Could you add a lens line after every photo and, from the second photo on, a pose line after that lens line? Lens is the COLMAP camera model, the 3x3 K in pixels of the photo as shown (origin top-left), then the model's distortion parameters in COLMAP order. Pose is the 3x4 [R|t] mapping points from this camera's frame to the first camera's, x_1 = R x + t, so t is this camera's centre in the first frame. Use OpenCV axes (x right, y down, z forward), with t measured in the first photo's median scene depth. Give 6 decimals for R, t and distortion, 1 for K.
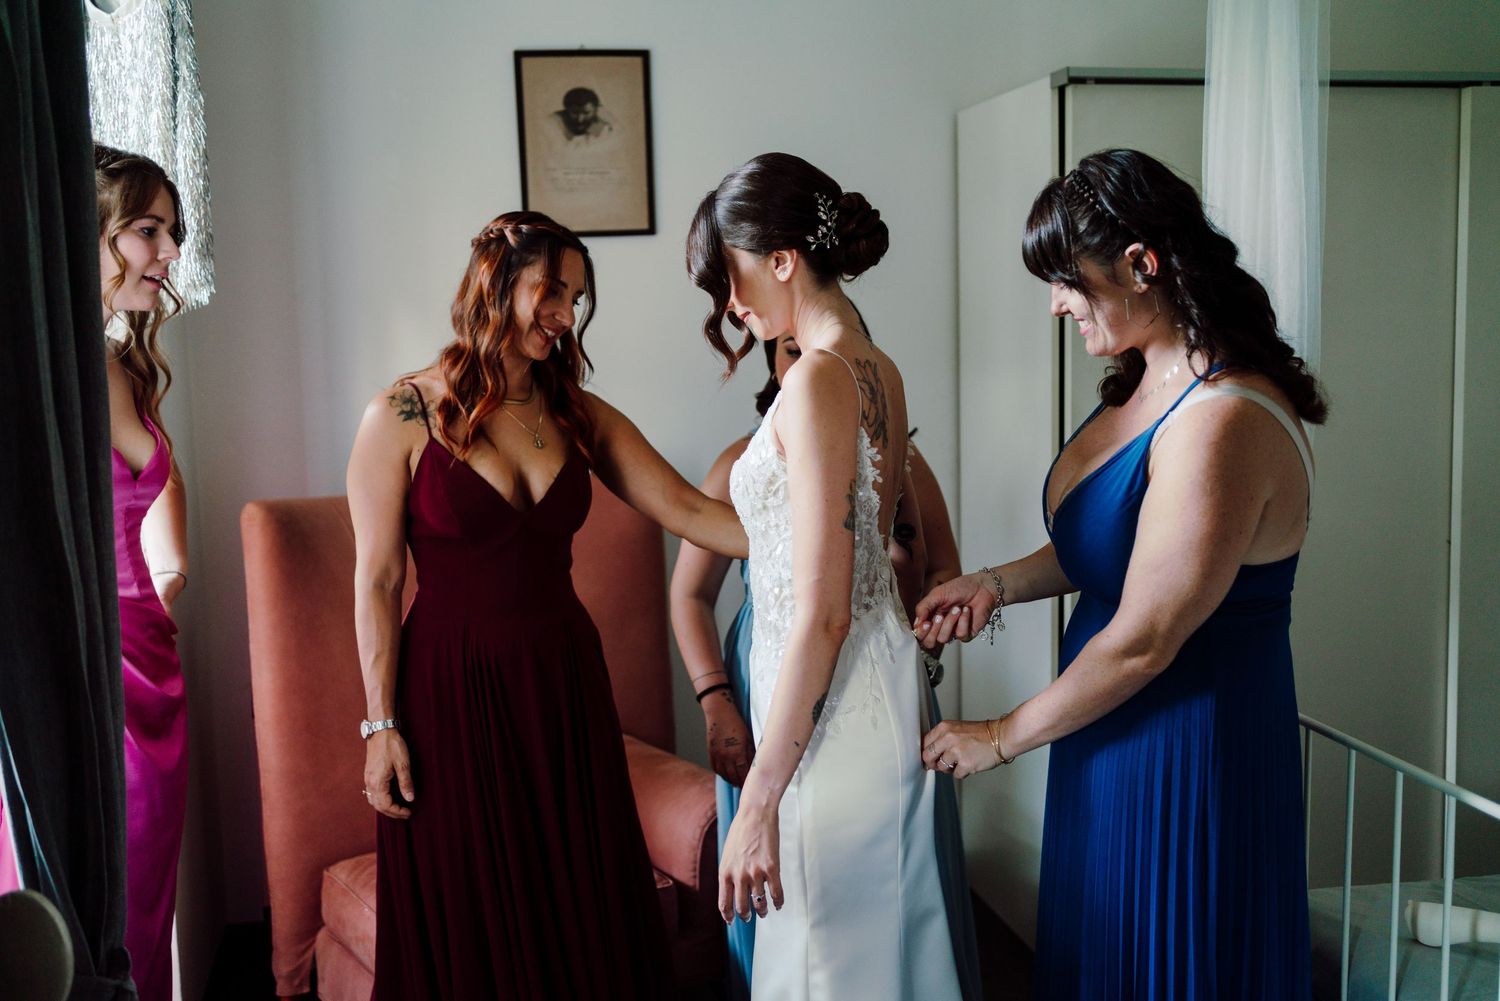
lens RADIAL K [[1536.0, 0, 756.2], [0, 1536.0, 491.1], [0, 0, 1]] dist [0.046757, 0.000000]
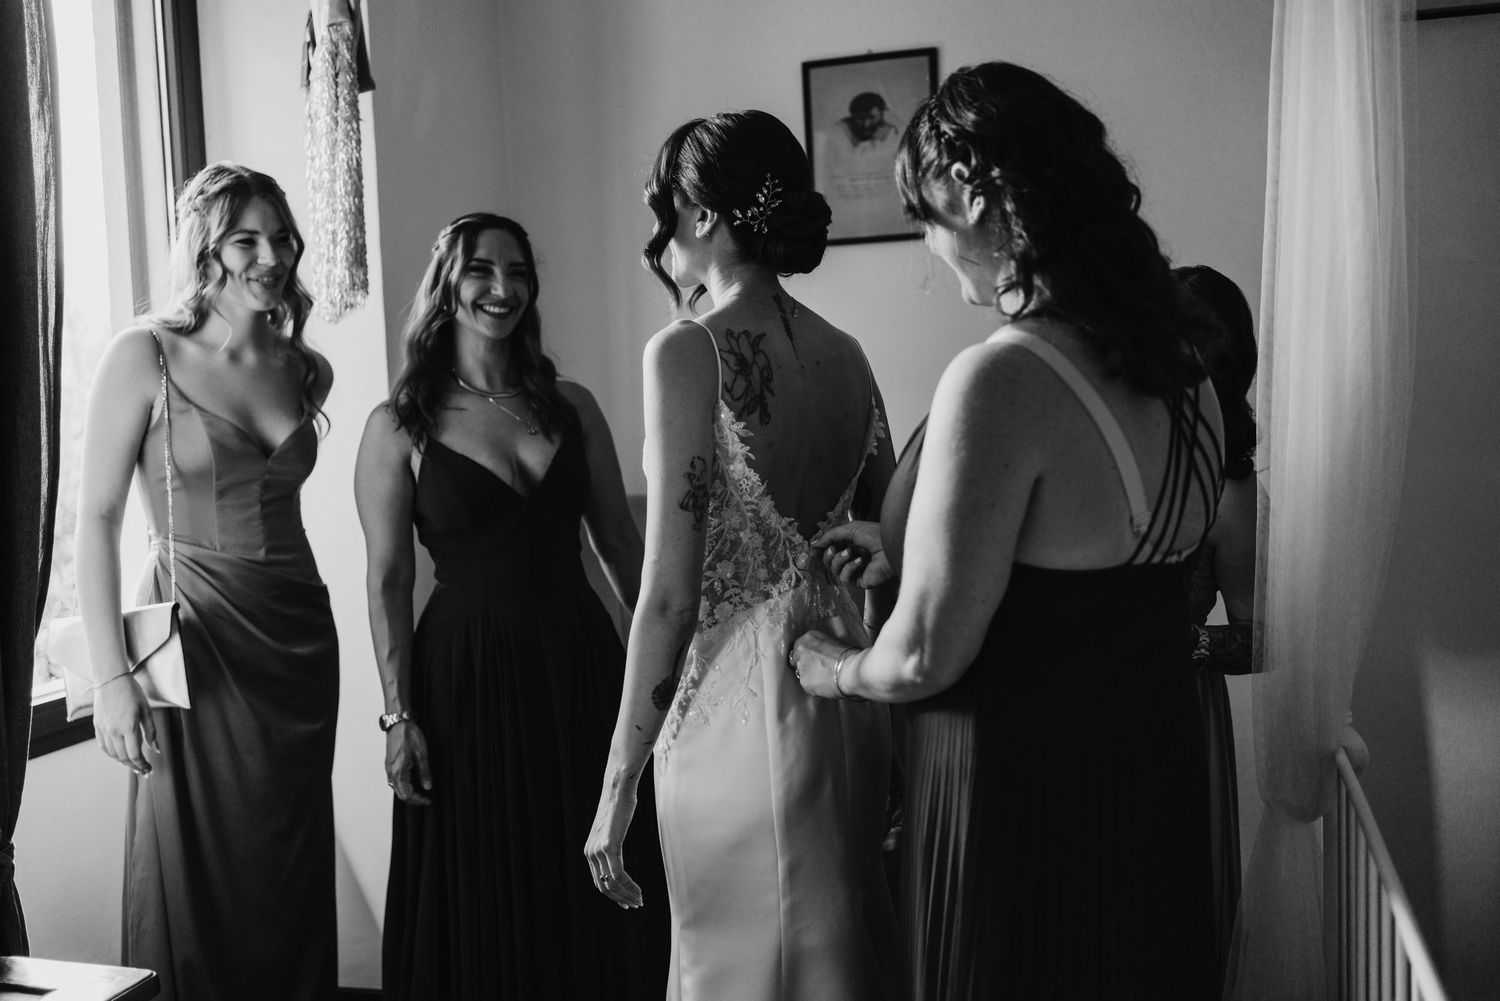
lens RADIAL K [[1536.0, 0, 674.8], [0, 1536.0, 471.5], [0, 0, 1]] dist [0.046757, 0.000000]
pose [[0.894398, 0.017351, -0.446935, 0.224678], [-0.033854, 0.999007, -0.028965, 0.014829], [0.445988, 0.041037, 0.894098, 0.067986]]
